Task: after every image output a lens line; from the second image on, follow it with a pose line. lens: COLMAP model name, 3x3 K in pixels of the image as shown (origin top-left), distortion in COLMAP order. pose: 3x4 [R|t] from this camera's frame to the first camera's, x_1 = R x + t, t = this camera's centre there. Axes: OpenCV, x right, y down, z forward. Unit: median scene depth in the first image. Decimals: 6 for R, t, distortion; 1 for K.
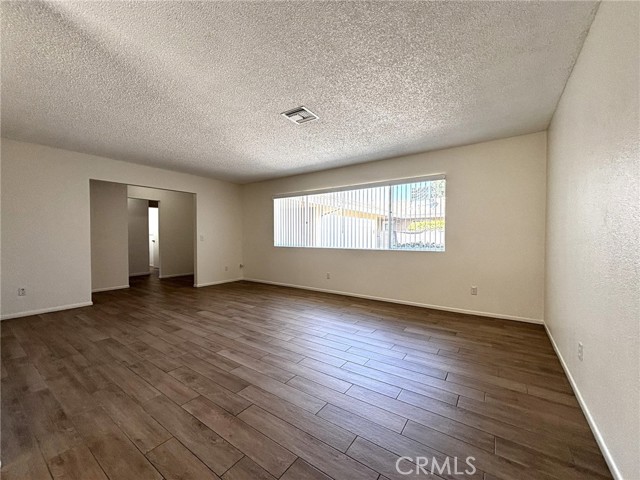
lens RADIAL K [[260.3, 0, 317.7], [0, 260.3, 240.5], [0, 0, 1]] dist [0.001235, -0.000041]
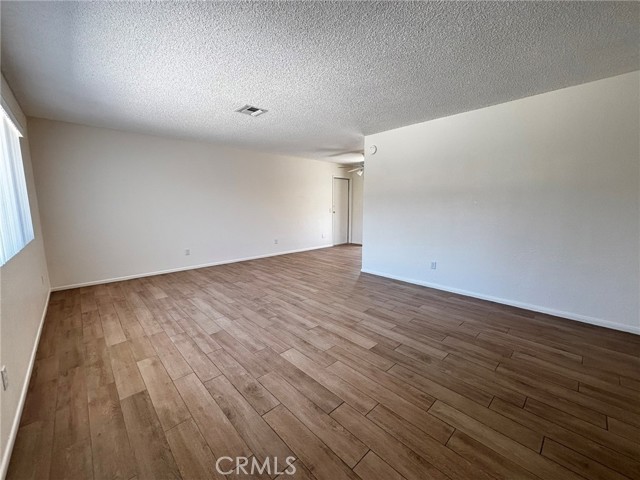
lens RADIAL K [[260.3, 0, 321.1], [0, 260.3, 240.0], [0, 0, 1]] dist [0.001235, -0.000041]
pose [[-0.981651, -0.019607, 0.189676, -0.540521], [0.010179, 0.987894, 0.154799, -0.075877], [-0.190415, 0.153889, -0.969567, 1.912045]]
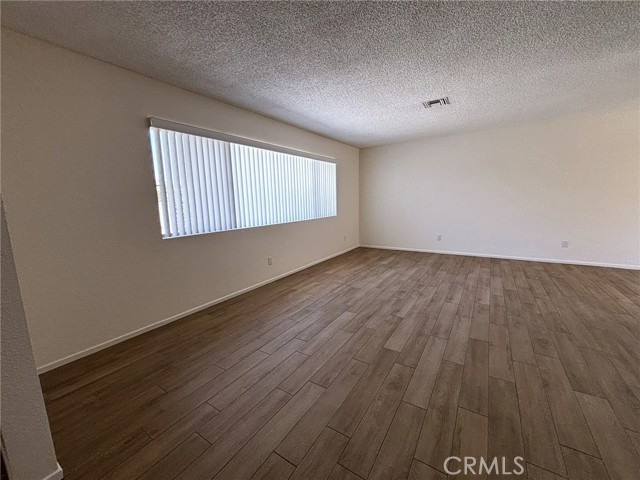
lens RADIAL K [[260.3, 0, 319.5], [0, 260.3, 239.6], [0, 0, 1]] dist [0.001235, -0.000041]
pose [[-0.041554, -0.149849, 0.987835, -1.170887], [0.046058, 0.987351, 0.151713, -0.061001], [-0.998074, 0.051802, -0.034127, 1.418676]]
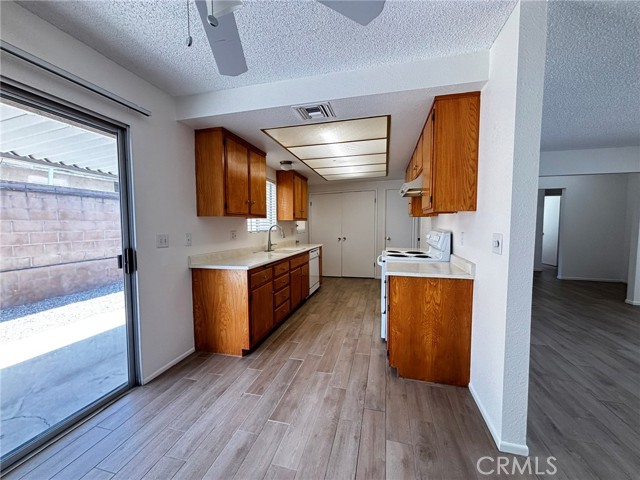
lens RADIAL K [[260.3, 0, 319.4], [0, 260.3, 238.3], [0, 0, 1]] dist [0.001235, -0.000041]
pose [[0.359854, 0.058154, -0.931195, -0.215414], [-0.017218, 0.998300, 0.055691, -0.048594], [0.932850, -0.004007, 0.360243, -0.101234]]
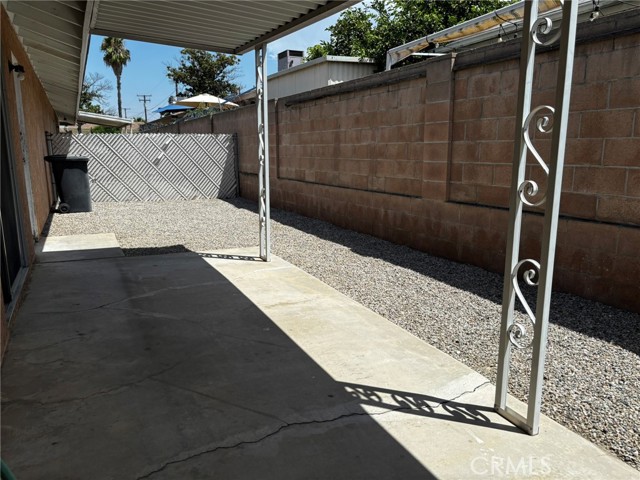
lens RADIAL K [[486.0, 0, 319.5], [0, 486.0, 239.9], [0, 0, 1]] dist [0.032224, -0.005577]
pose [[-0.881080, -0.078583, 0.466394, -1.951275], [0.021021, 0.978620, 0.204600, 0.010147], [-0.472500, 0.190073, -0.860590, 0.193300]]
